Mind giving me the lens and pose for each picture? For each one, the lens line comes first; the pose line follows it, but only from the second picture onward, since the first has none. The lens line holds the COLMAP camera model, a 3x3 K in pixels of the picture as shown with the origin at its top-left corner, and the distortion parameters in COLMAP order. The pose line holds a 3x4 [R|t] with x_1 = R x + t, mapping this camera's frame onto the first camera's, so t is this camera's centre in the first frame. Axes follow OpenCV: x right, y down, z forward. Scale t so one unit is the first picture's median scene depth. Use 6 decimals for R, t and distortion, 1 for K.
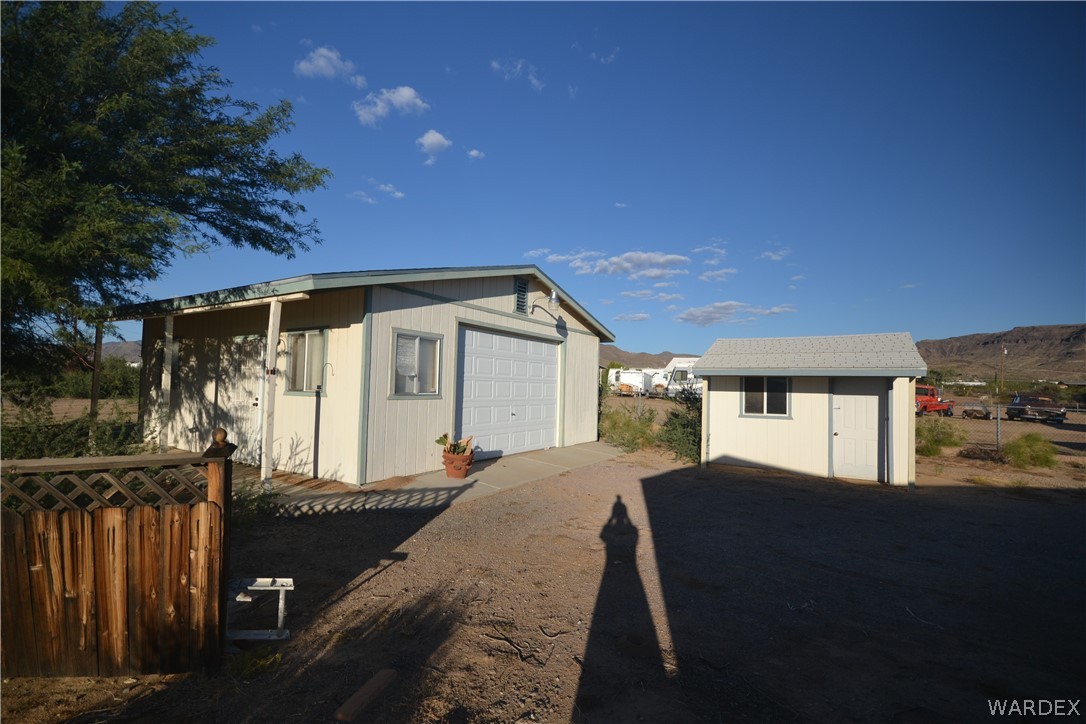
lens RADIAL K [[487.8, 0, 538.0], [0, 487.8, 372.8], [0, 0, 1]] dist [0.021492, -0.018163]
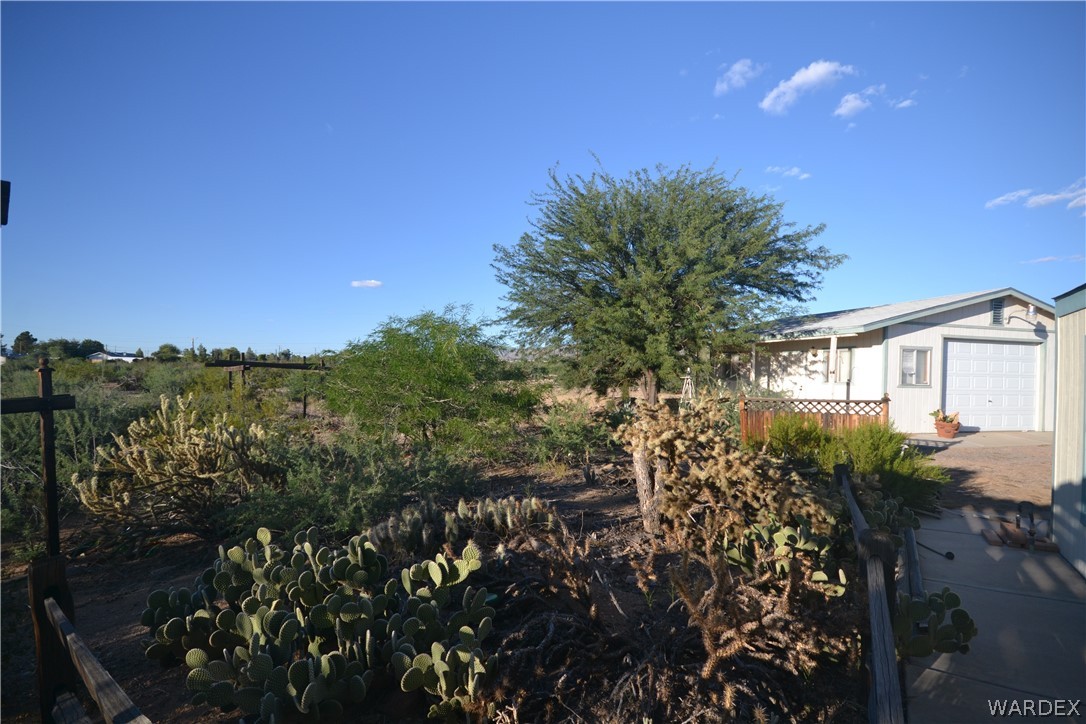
lens RADIAL K [[495.4, 0, 537.0], [0, 495.4, 375.2], [0, 0, 1]] dist [0.025134, -0.019651]
pose [[0.728158, -0.002738, -0.685404, -0.020932], [0.016772, 0.999764, 0.013825, -0.032498], [0.685204, -0.021562, 0.728032, -1.061979]]
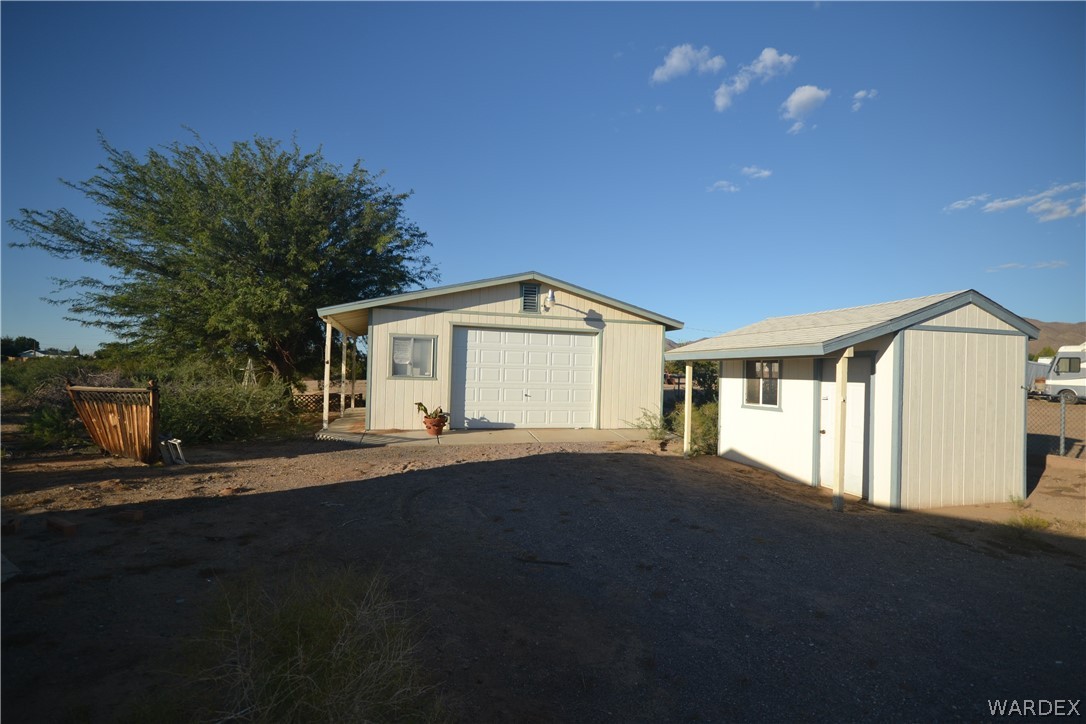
lens RADIAL K [[495.4, 0, 537.0], [0, 495.4, 375.2], [0, 0, 1]] dist [0.025134, -0.019651]
pose [[0.735322, -0.001063, -0.677717, 1.028239], [0.010367, 0.999899, 0.009680, 0.028062], [0.677638, -0.014144, 0.735259, 0.133734]]
